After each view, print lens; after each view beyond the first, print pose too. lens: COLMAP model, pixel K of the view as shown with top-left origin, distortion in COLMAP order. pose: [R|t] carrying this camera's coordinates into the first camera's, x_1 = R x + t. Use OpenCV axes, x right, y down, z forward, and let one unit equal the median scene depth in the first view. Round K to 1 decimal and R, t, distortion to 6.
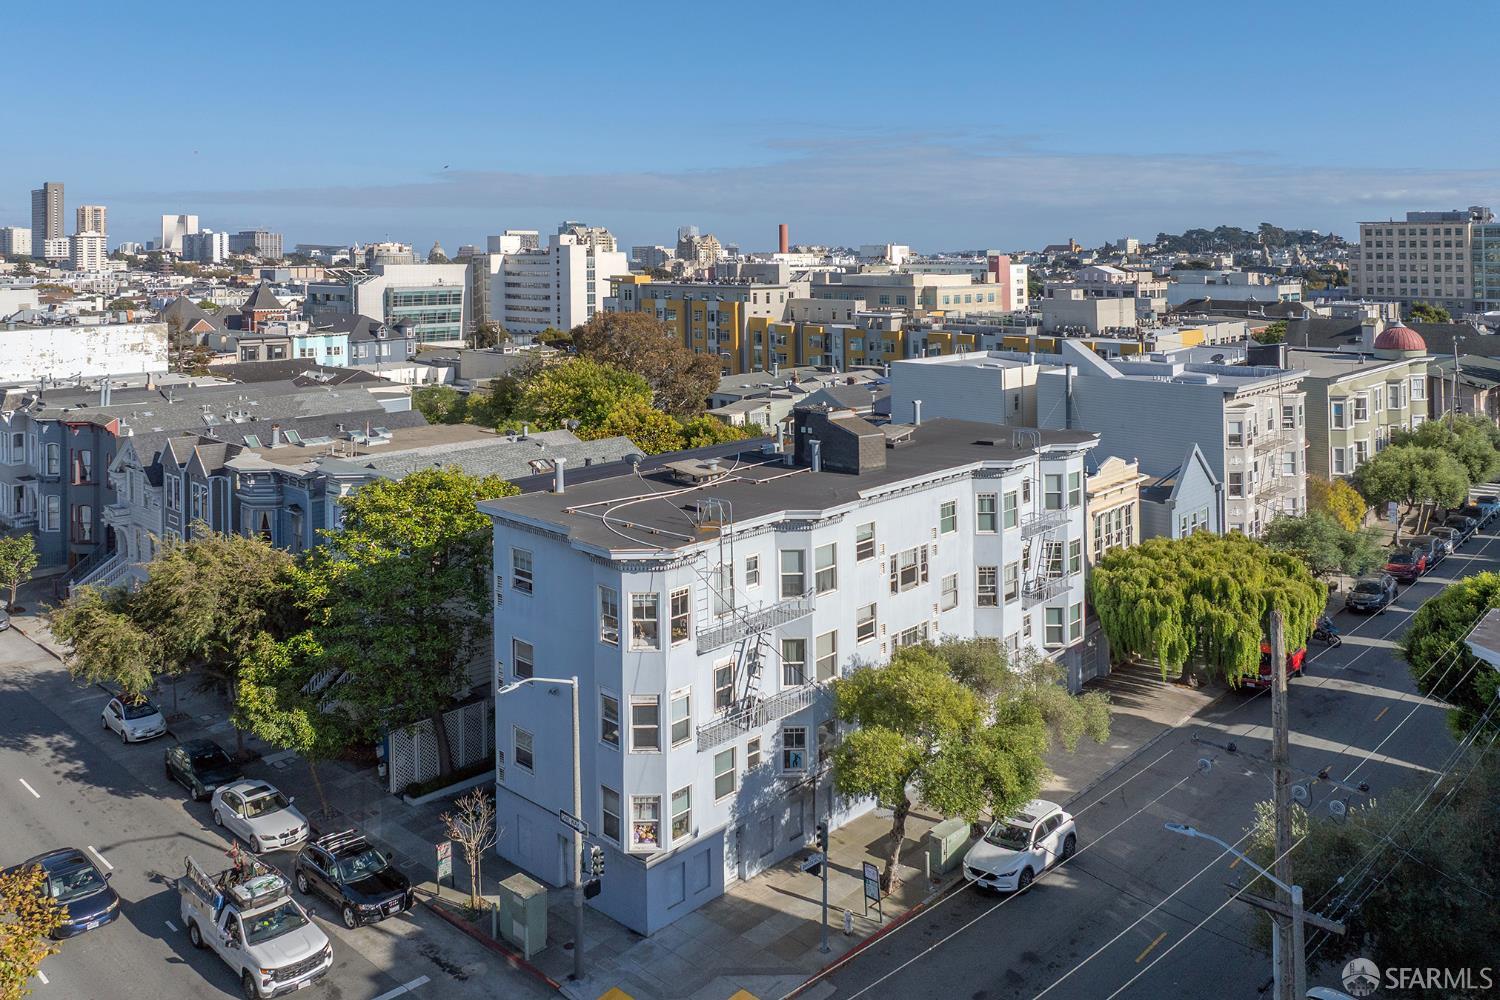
lens RADIAL K [[1122.6, 0, 750.0], [0, 1122.6, 500.0], [0, 0, 1]] dist [-0.026039, -0.005276]
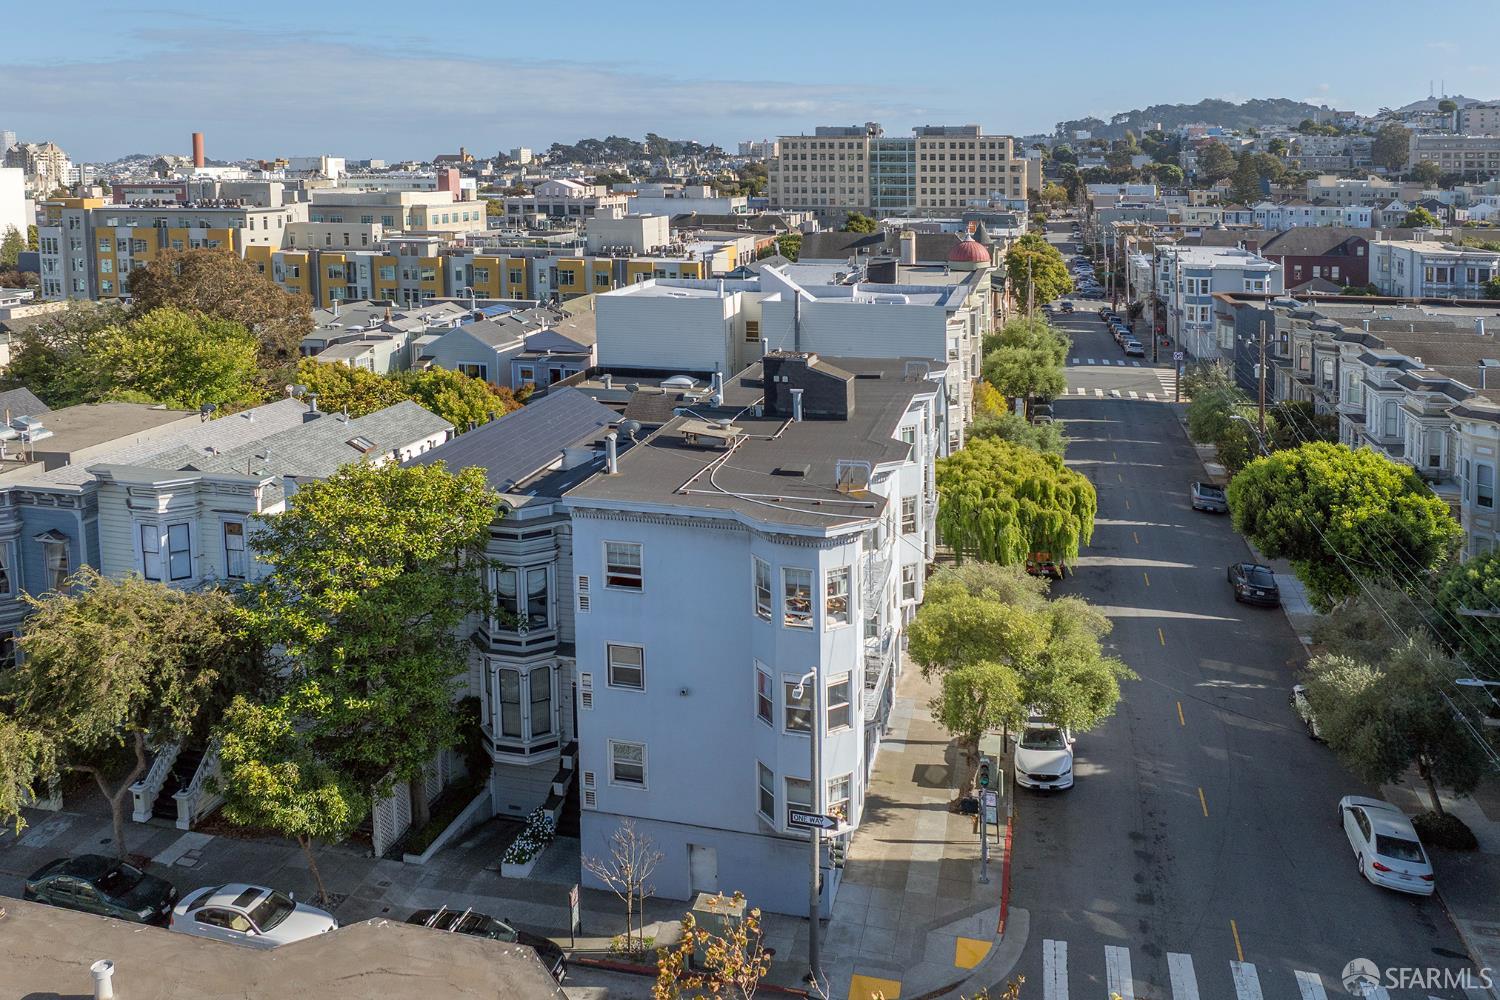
lens RADIAL K [[1162.8, 0, 730.4], [0, 1162.8, 520.1], [0, 0, 1]] dist [-0.001908, -0.032961]
pose [[0.881157, -0.134198, 0.453380, -0.105669], [0.097042, 0.989793, 0.104369, -0.011741], [-0.462758, -0.047969, 0.885186, 0.030445]]
